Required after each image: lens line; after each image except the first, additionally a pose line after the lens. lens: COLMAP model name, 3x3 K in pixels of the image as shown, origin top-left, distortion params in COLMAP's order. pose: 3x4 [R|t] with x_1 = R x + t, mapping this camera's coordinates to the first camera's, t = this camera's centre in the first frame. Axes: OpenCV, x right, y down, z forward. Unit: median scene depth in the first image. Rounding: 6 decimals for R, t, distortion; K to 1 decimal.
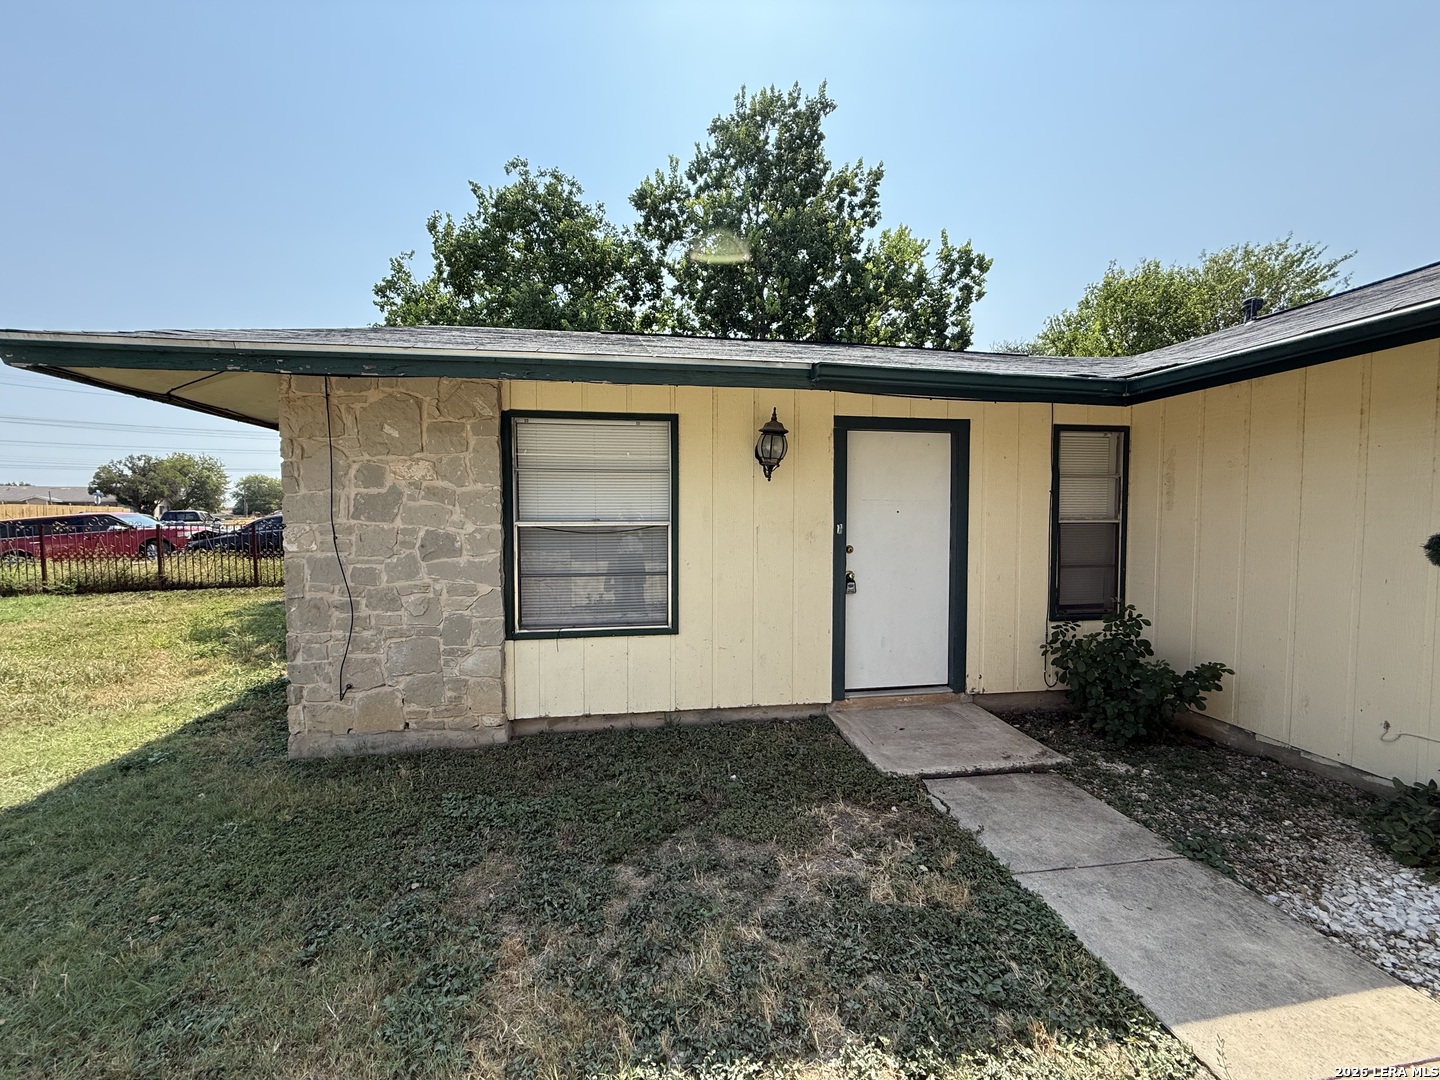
lens RADIAL K [[576.6, 0, 718.2], [0, 576.6, 538.8], [0, 0, 1]] dist [-0.001568, -0.000582]
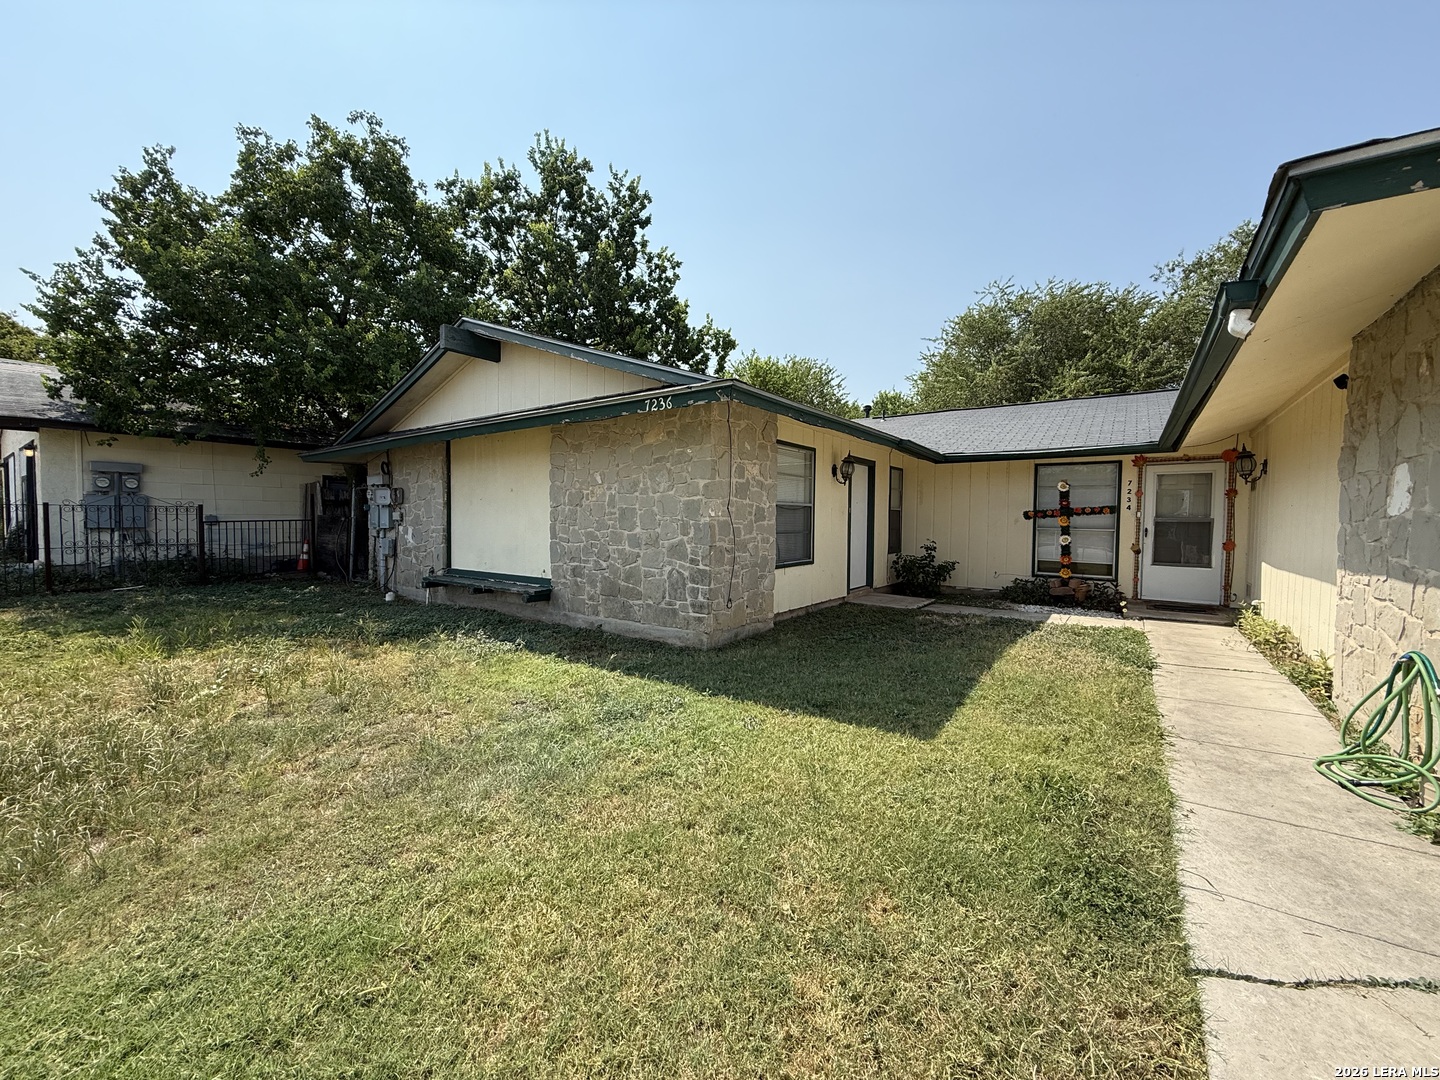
lens RADIAL K [[576.6, 0, 718.2], [0, 576.6, 538.8], [0, 0, 1]] dist [-0.001568, -0.000582]
pose [[0.716765, -0.014498, 0.697164, -1.726393], [0.010727, 0.999895, 0.009765, 0.064694], [-0.697232, 0.000480, 0.716845, -0.142441]]
